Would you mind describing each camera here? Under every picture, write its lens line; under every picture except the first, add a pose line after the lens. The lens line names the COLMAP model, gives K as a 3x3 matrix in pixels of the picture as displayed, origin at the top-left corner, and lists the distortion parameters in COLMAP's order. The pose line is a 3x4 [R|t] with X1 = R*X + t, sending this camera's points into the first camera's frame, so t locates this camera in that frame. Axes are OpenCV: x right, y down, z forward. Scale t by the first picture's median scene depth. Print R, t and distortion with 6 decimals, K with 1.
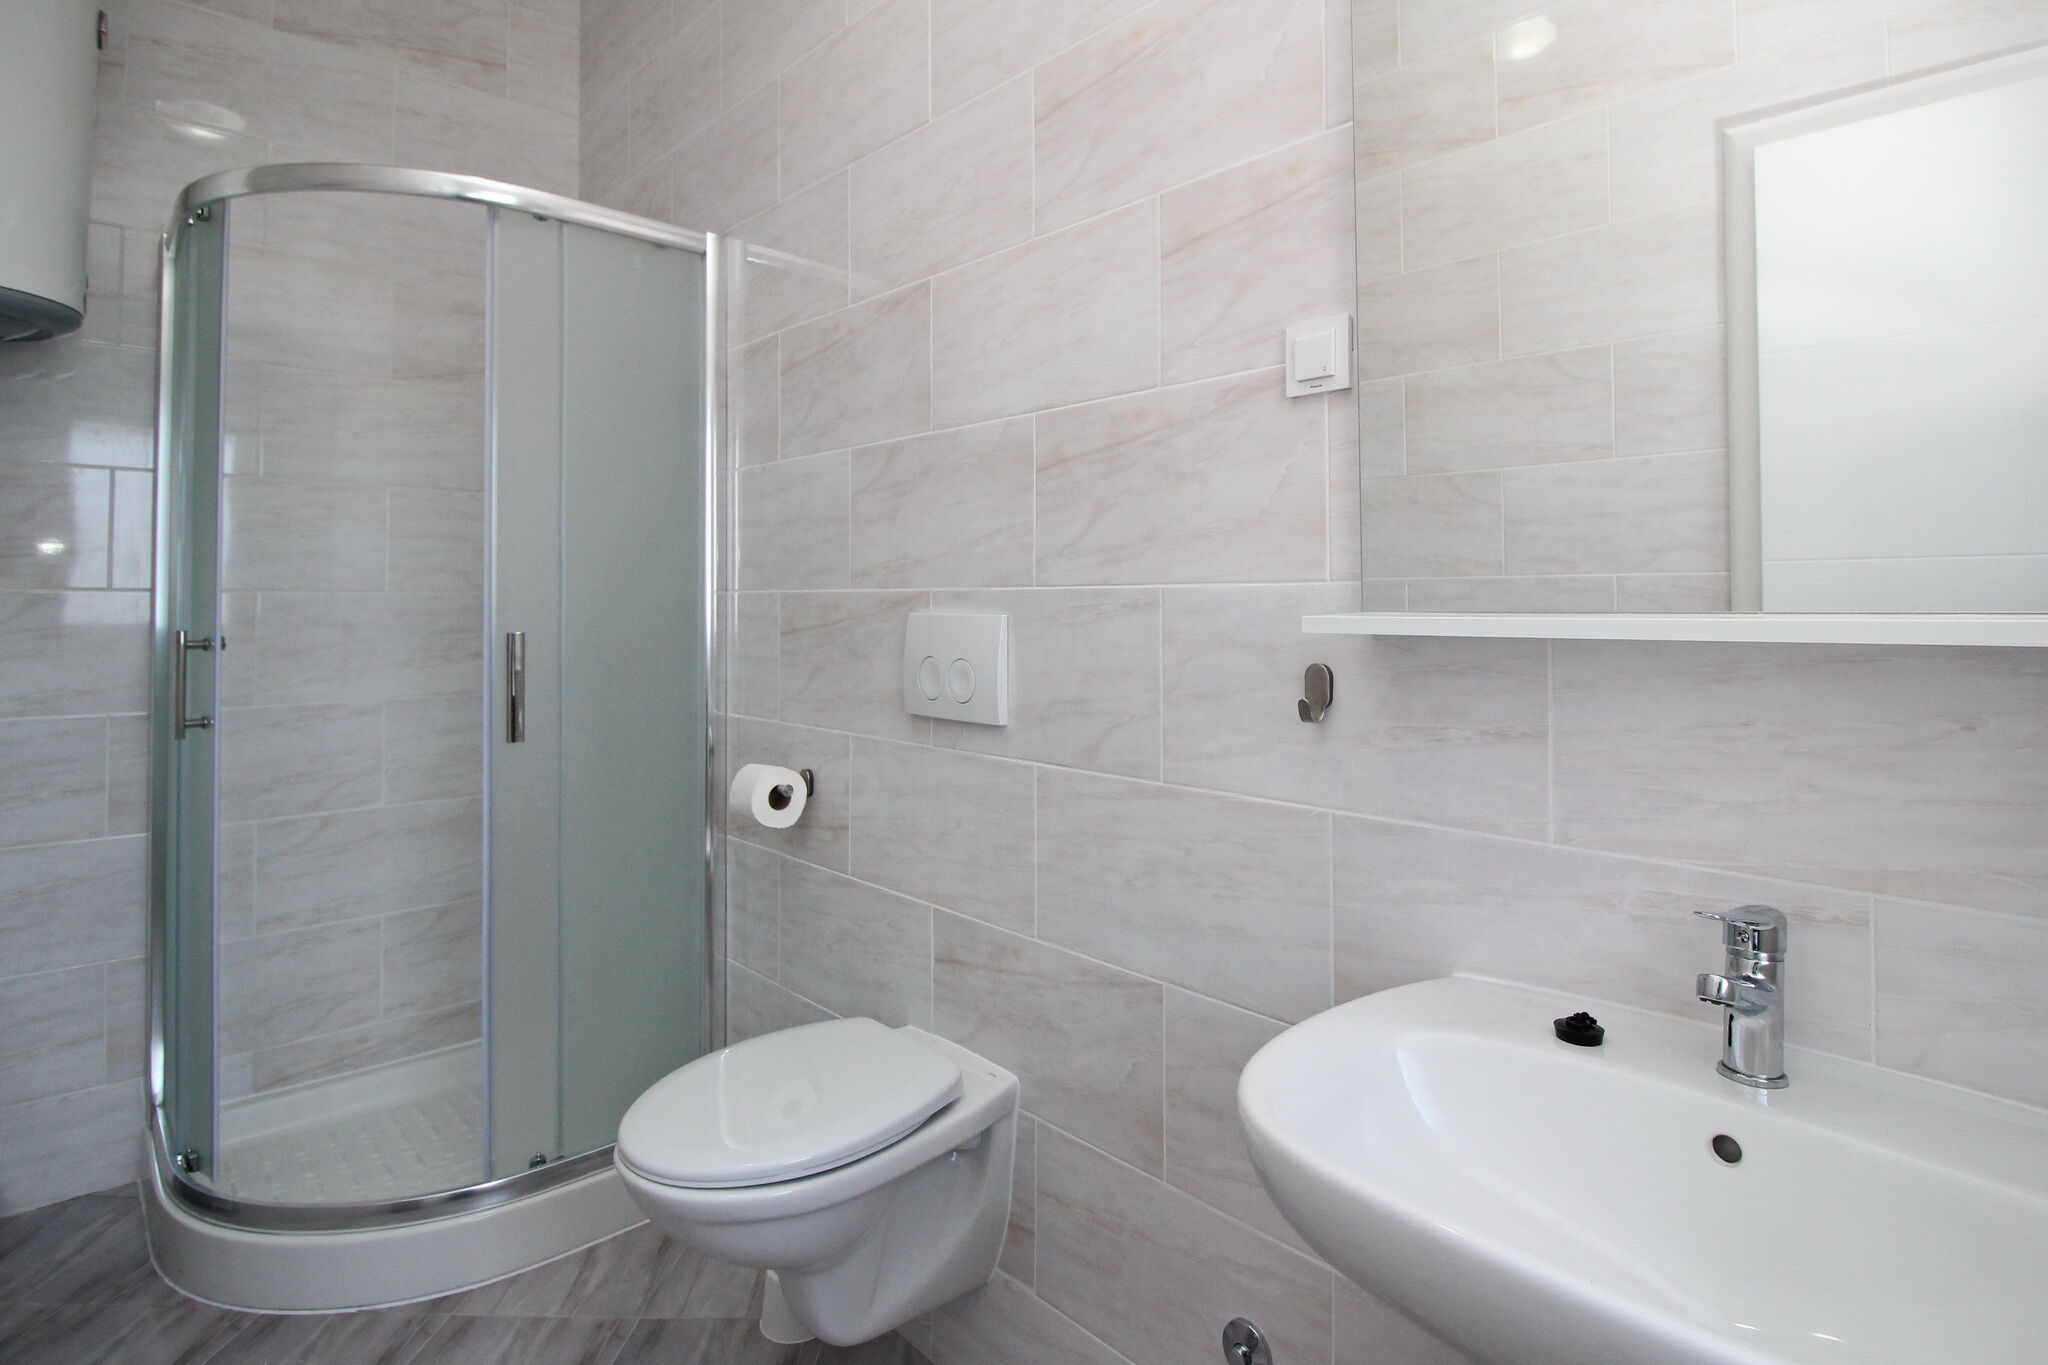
lens RADIAL K [[960.2, 0, 1022.8], [0, 960.2, 568.5], [0, 0, 1]] dist [-0.000828, -0.000356]
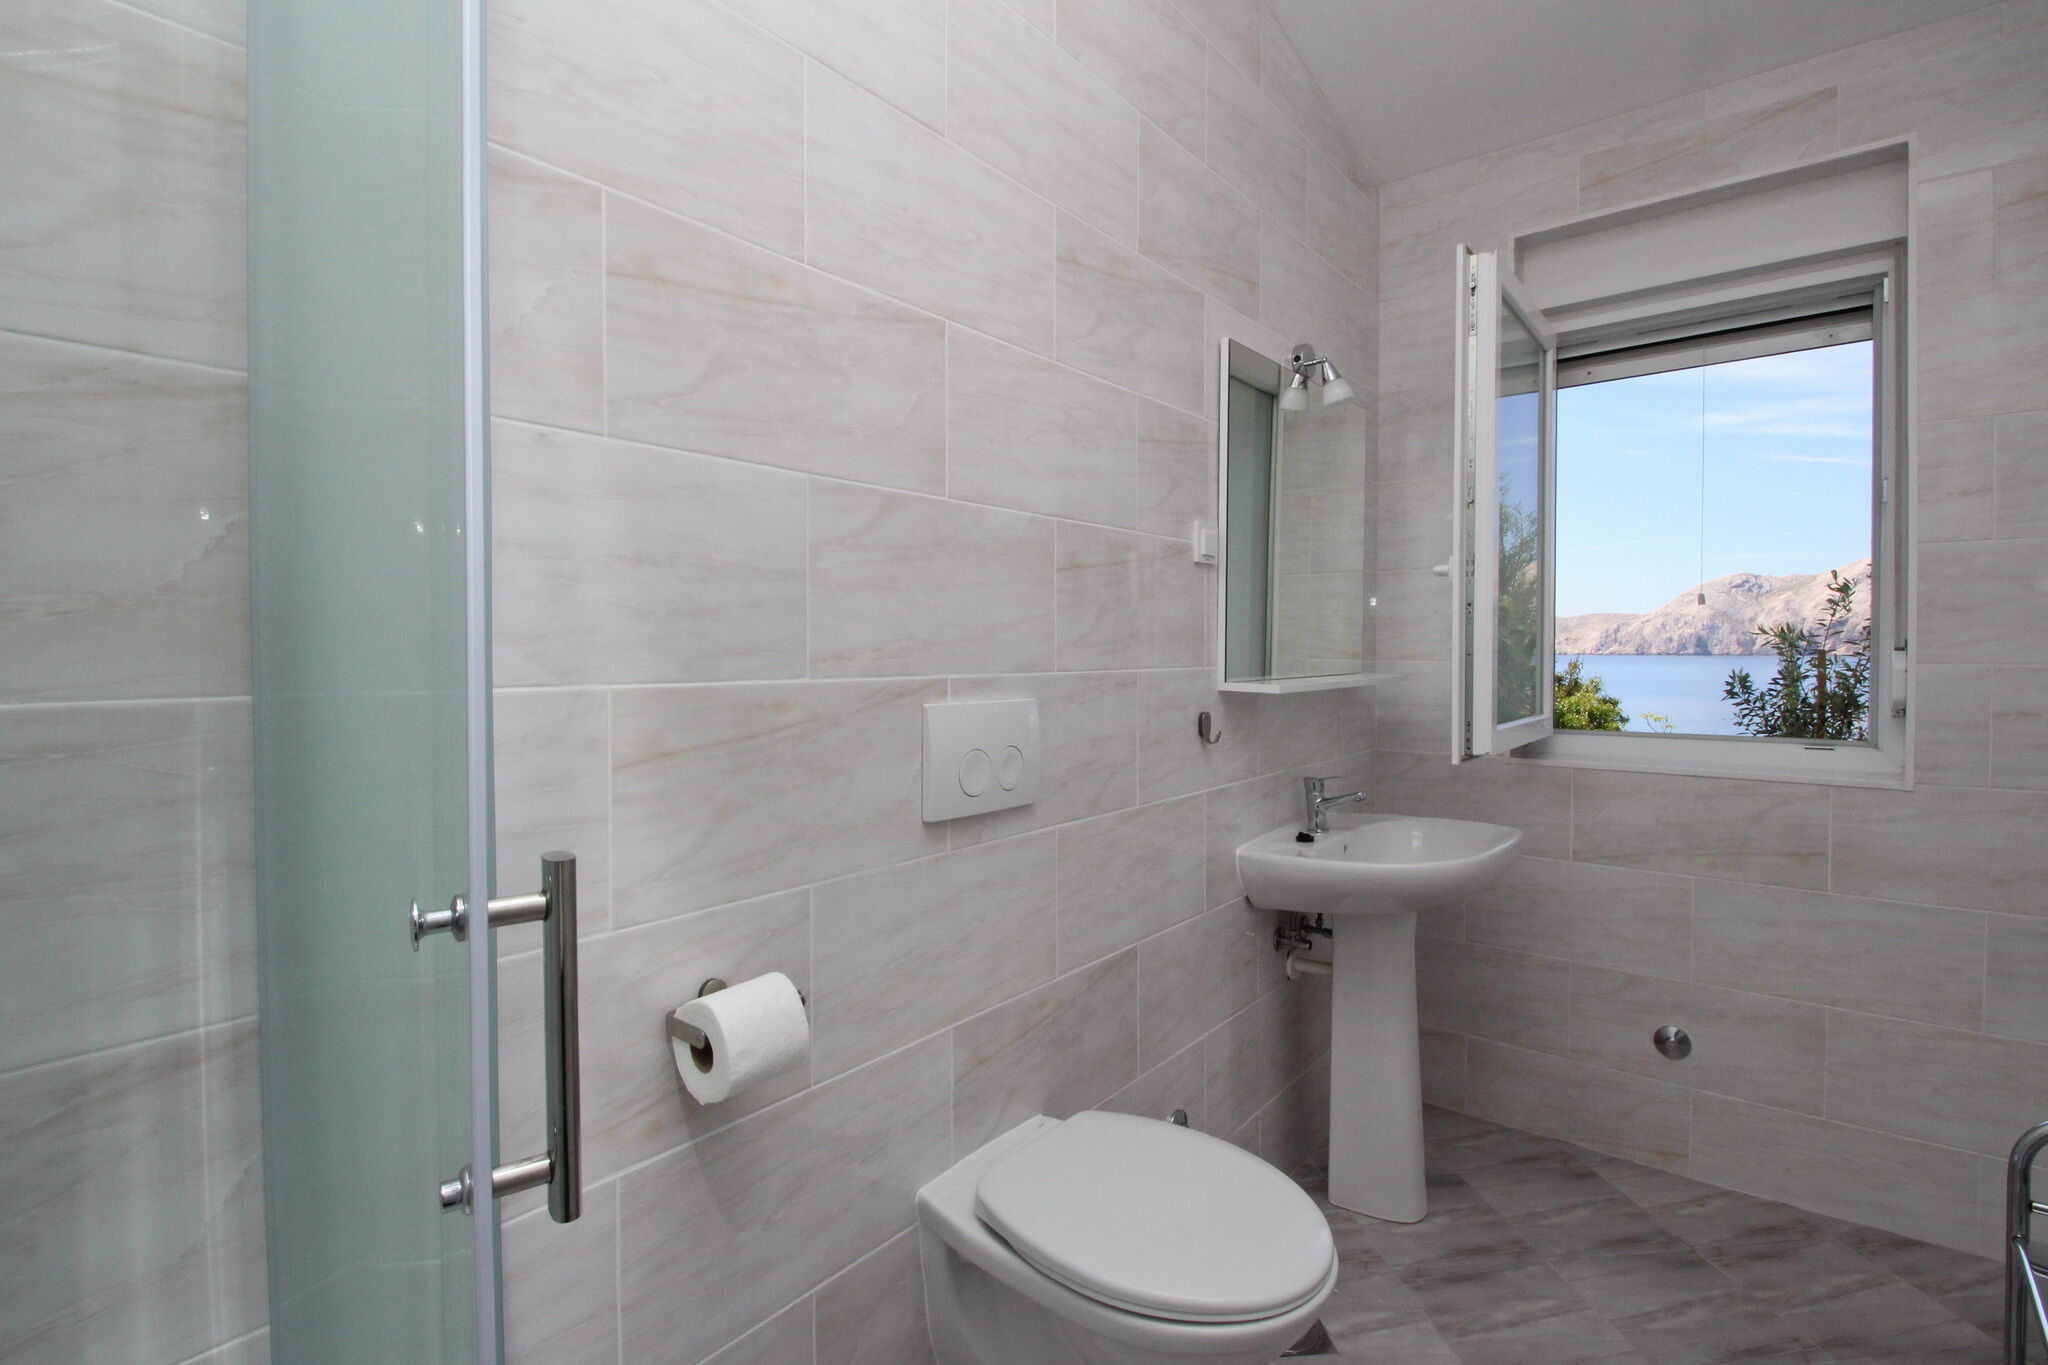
lens RADIAL K [[960.3, 0, 1028.7], [0, 960.3, 682.7], [0, 0, 1]] dist [0.001512, -0.000321]
pose [[-0.101555, -0.018296, 0.994662, -1.069921], [-0.013197, 0.999768, 0.017043, 0.012149], [-0.994742, -0.011395, -0.101773, 1.101830]]
